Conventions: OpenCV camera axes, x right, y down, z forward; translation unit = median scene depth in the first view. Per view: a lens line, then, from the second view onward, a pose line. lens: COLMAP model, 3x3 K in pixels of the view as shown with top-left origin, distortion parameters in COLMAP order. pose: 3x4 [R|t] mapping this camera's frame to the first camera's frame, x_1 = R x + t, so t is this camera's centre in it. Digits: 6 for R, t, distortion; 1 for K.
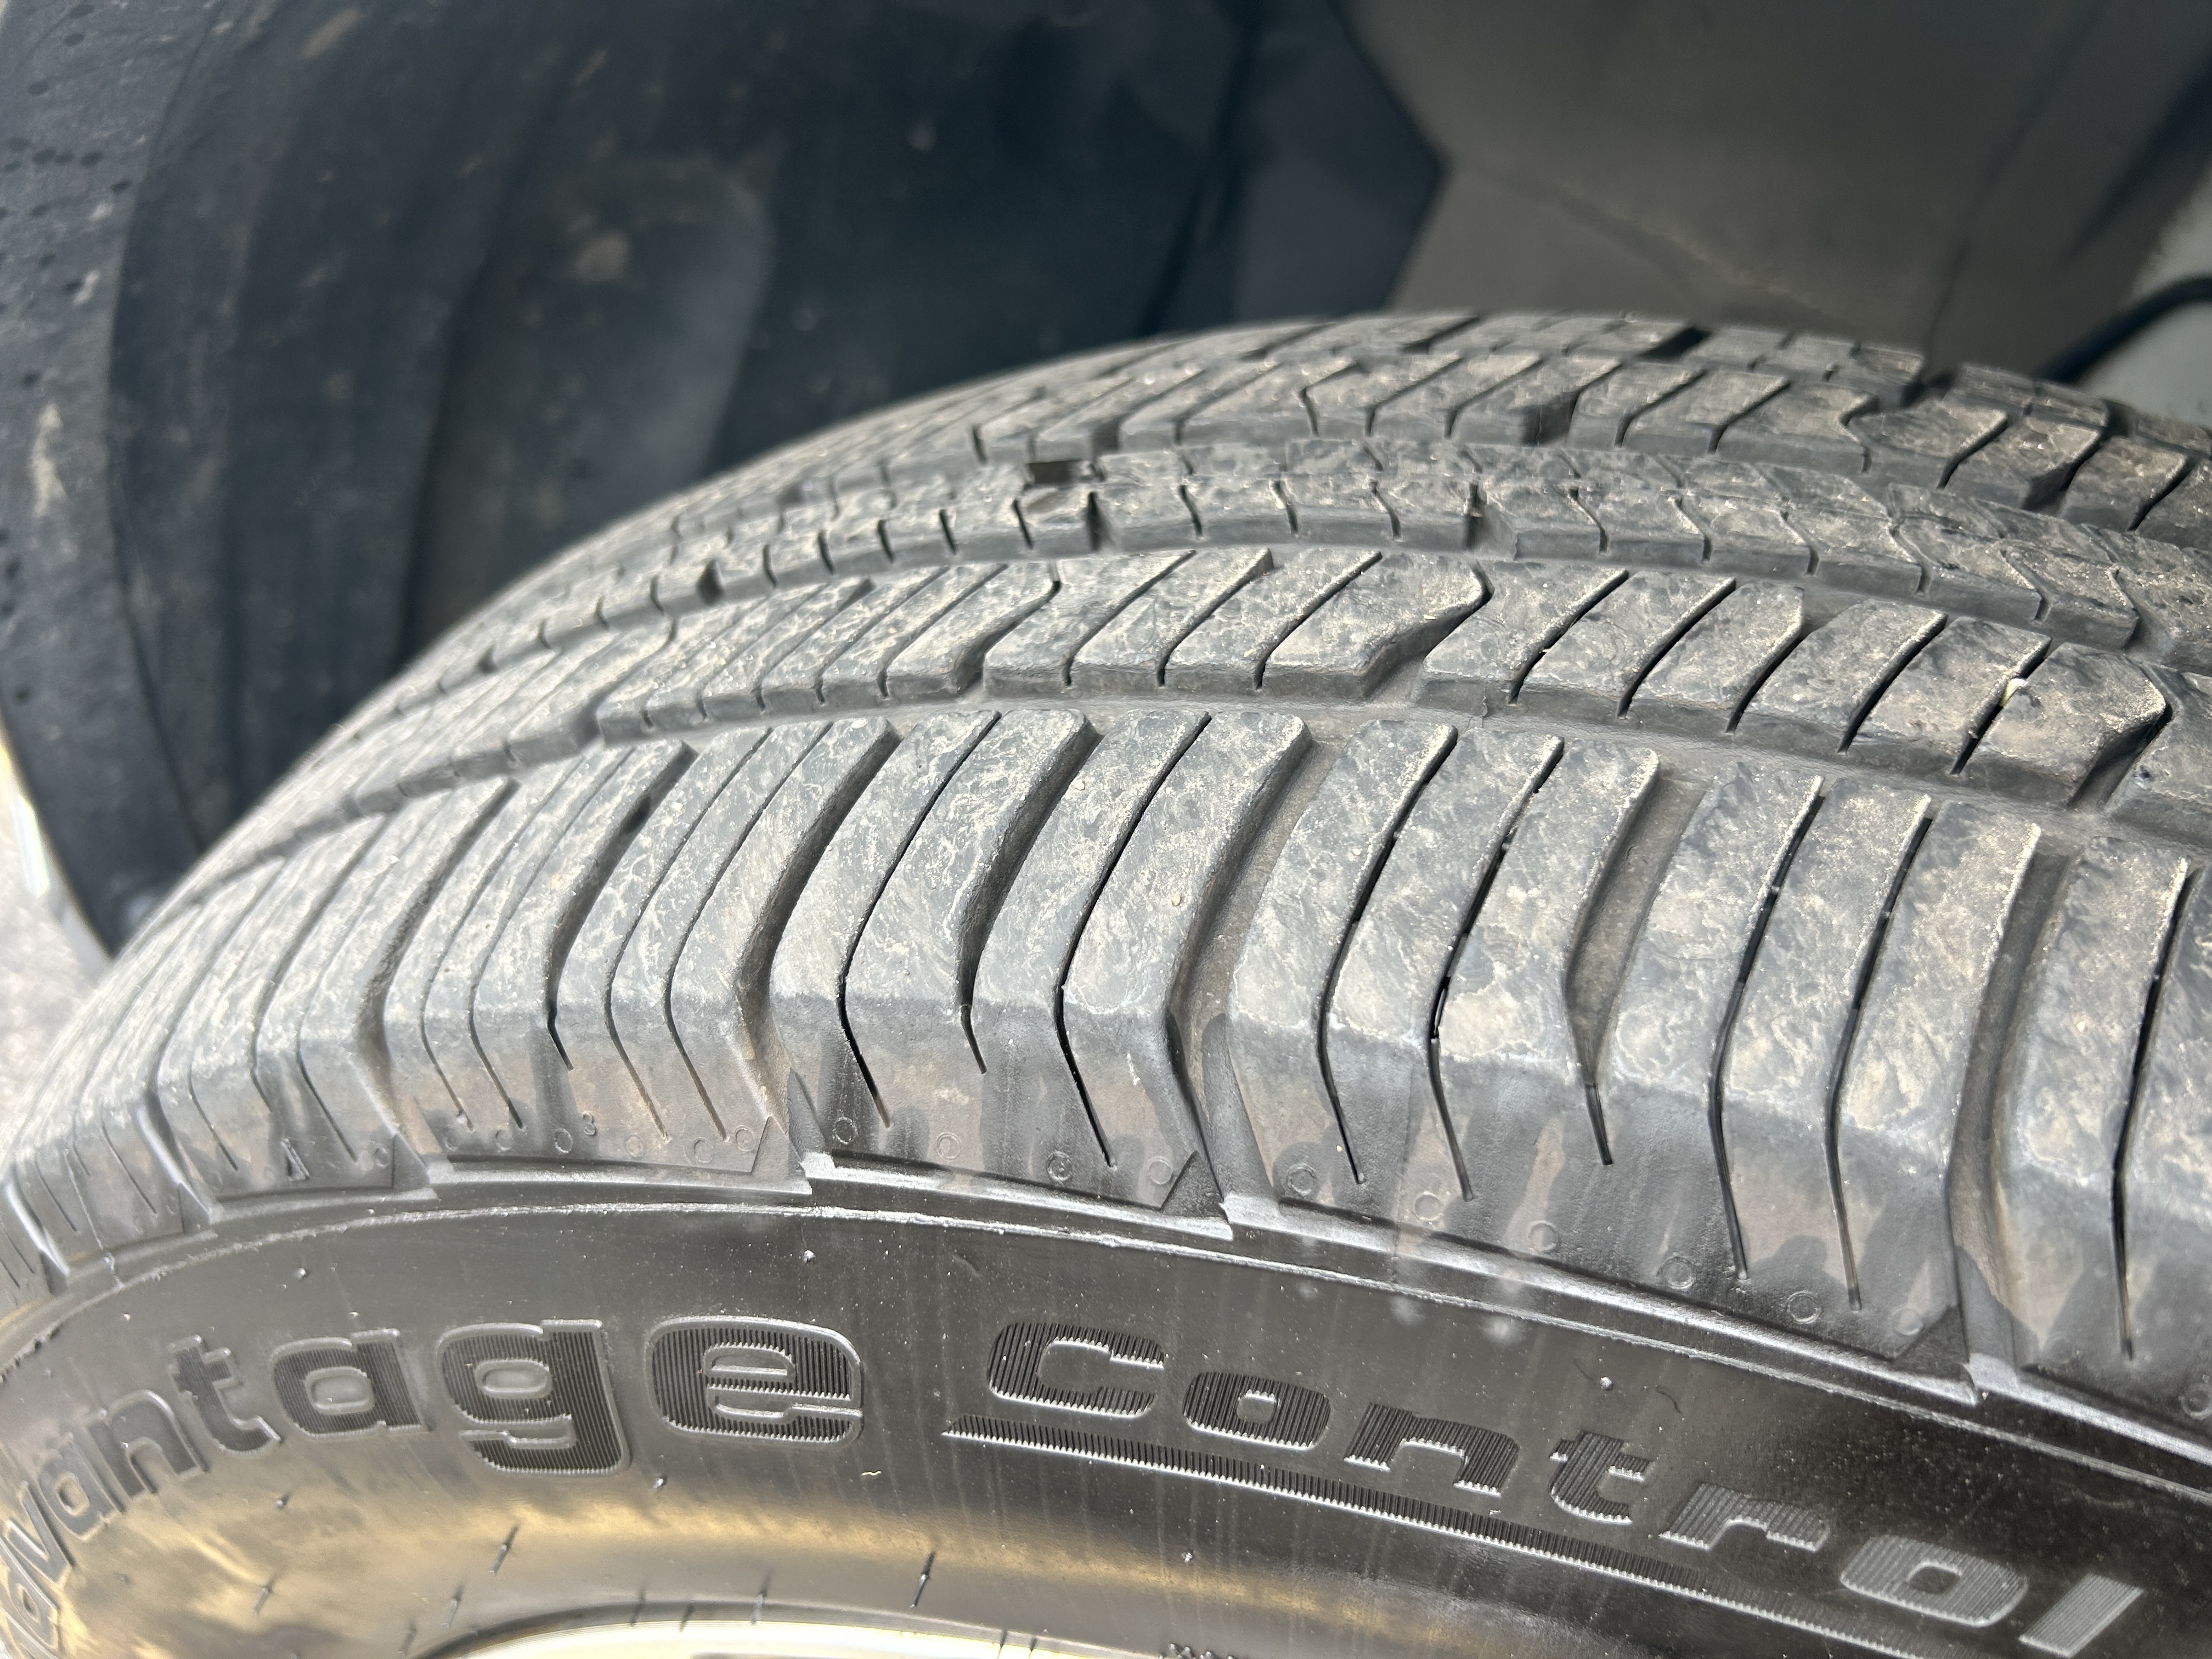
lens RADIAL K [[1707.6, 0, 1043.4], [0, 1707.6, 838.1], [0, 0, 1]] dist [0.035091, -0.060710]
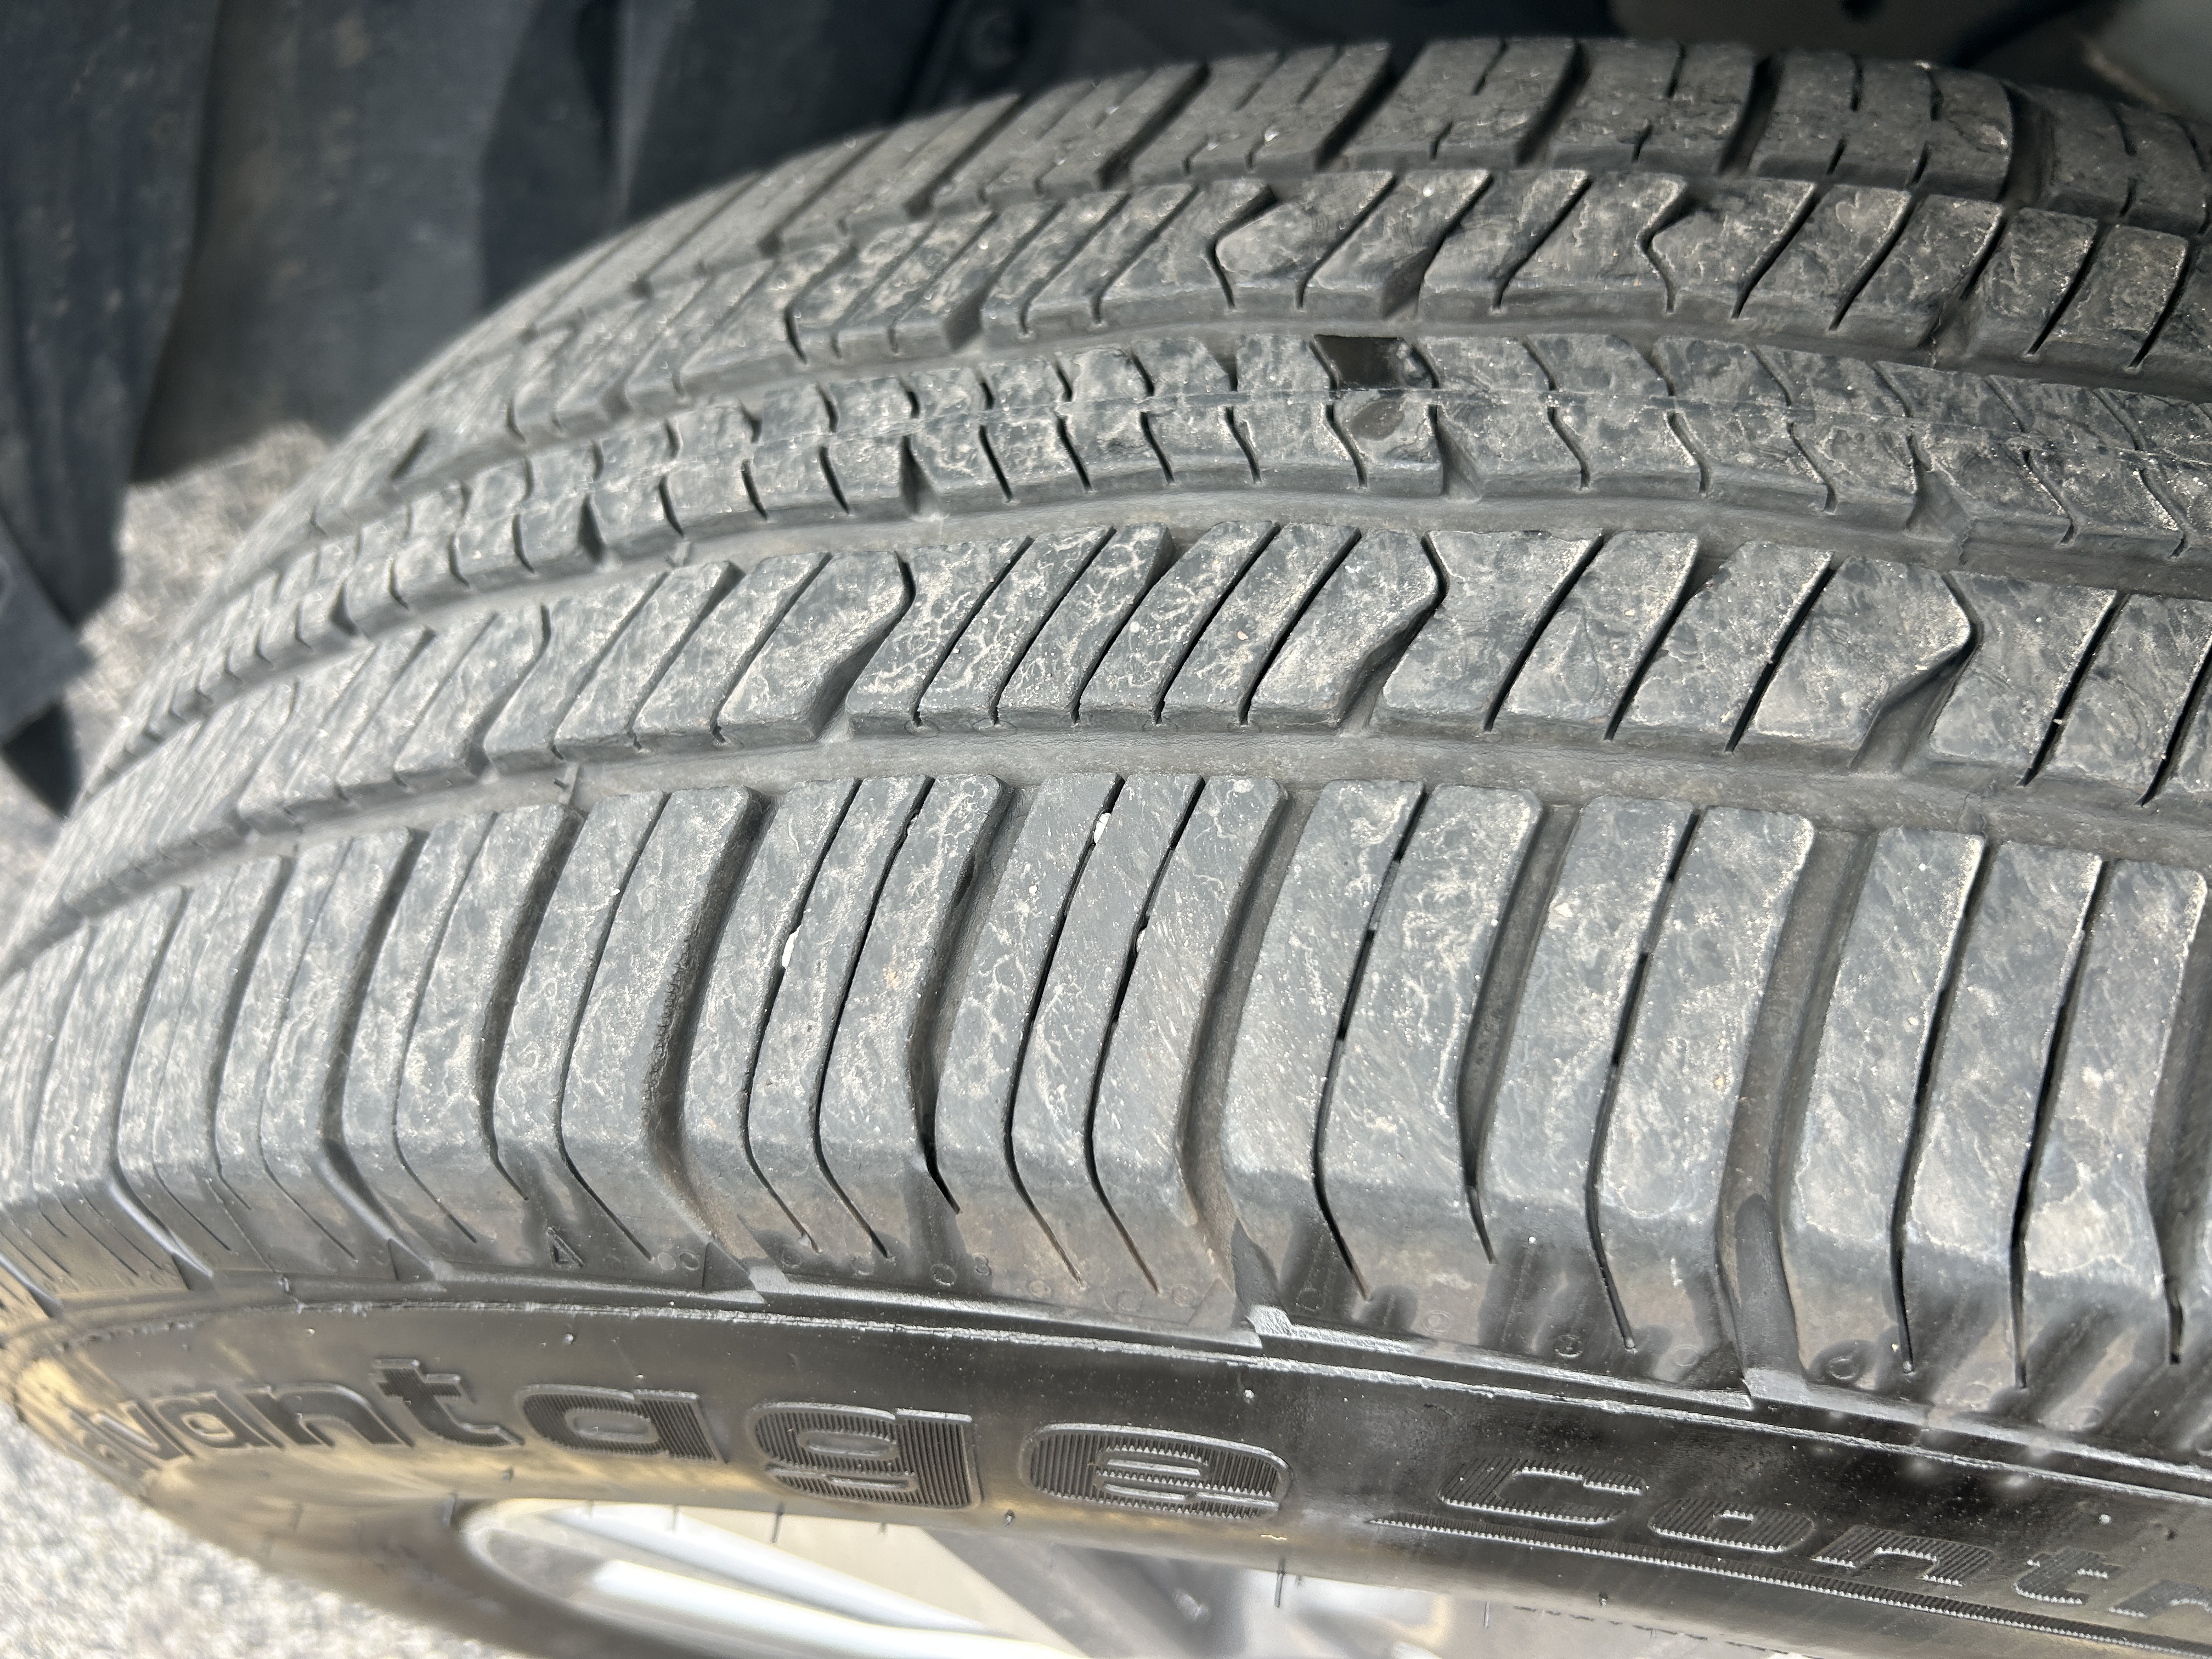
lens RADIAL K [[1707.6, 0, 1023.9], [0, 1707.6, 801.5], [0, 0, 1]] dist [0.035091, -0.060710]
pose [[0.985145, -0.066975, 0.158125, -0.365200], [0.009335, 0.940333, 0.340128, -0.363530], [-0.171470, -0.333599, 0.926989, 0.242730]]
